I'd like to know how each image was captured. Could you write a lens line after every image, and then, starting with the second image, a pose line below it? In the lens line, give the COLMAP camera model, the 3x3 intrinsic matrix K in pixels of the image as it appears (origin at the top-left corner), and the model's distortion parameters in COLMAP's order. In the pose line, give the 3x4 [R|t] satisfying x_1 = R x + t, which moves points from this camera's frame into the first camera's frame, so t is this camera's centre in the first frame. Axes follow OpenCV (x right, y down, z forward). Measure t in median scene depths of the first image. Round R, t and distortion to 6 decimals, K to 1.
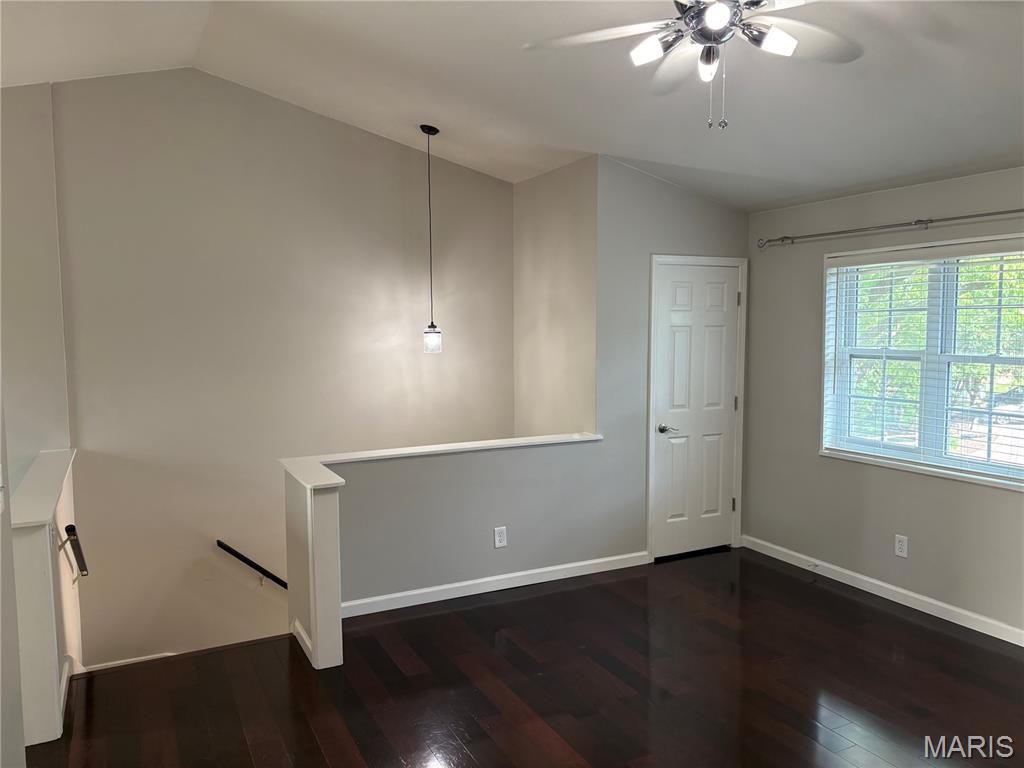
lens RADIAL K [[775.5, 0, 512.0], [0, 775.5, 384.0], [0, 0, 1]] dist [0.006004, -0.001636]
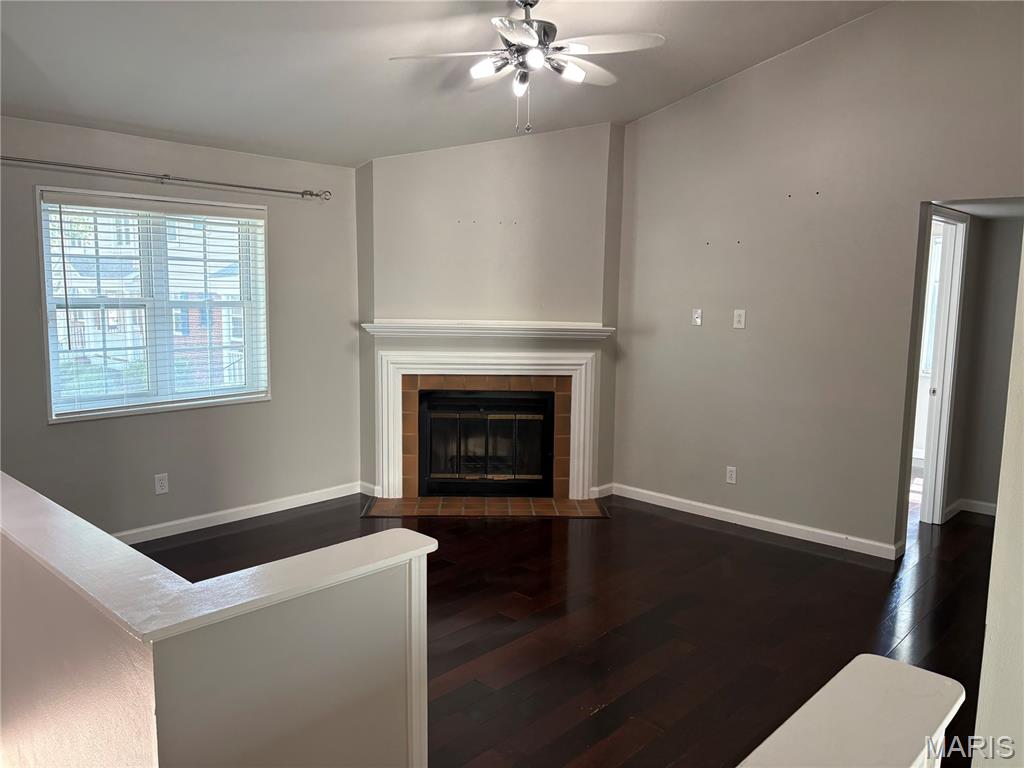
lens RADIAL K [[775.5, 0, 512.0], [0, 775.5, 384.0], [0, 0, 1]] dist [0.006004, -0.001636]
pose [[-0.340873, -0.122458, 0.932100, -0.618585], [0.059756, 0.986653, 0.151479, -0.056142], [-0.938208, 0.107334, -0.329005, 0.867379]]
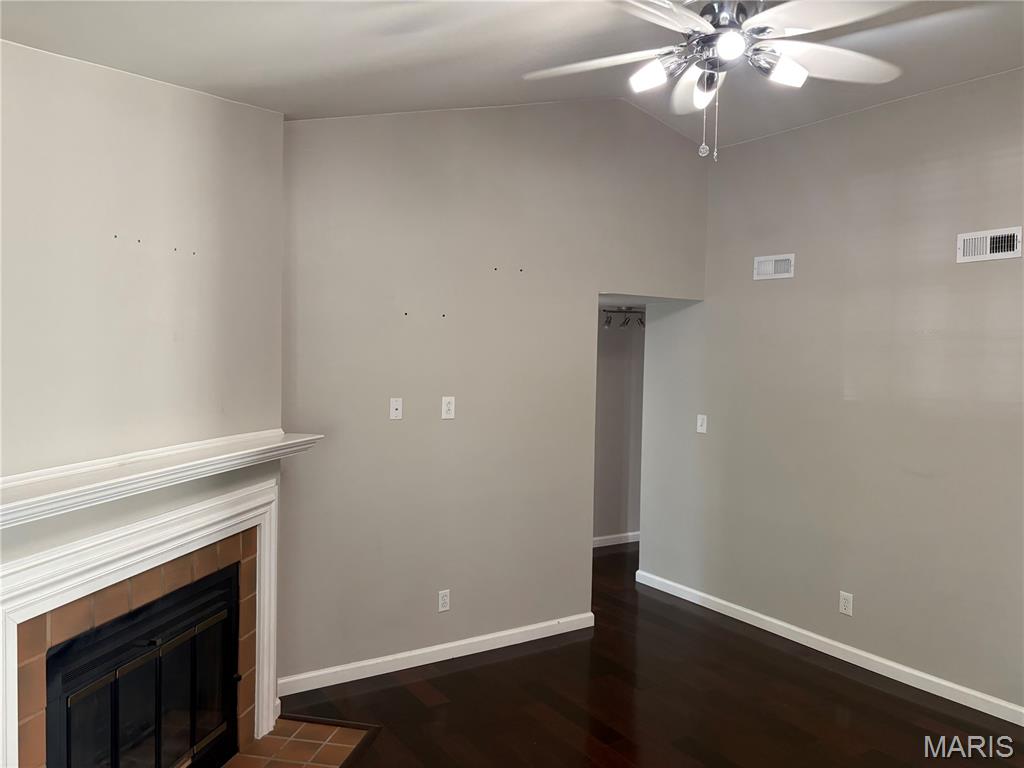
lens RADIAL K [[775.5, 0, 512.0], [0, 775.5, 384.0], [0, 0, 1]] dist [0.006004, -0.001636]
pose [[-0.995001, -0.011771, -0.099171, 0.323404], [-0.023578, 0.992646, 0.118735, -0.096802], [0.097044, 0.120480, -0.987961, 1.084790]]
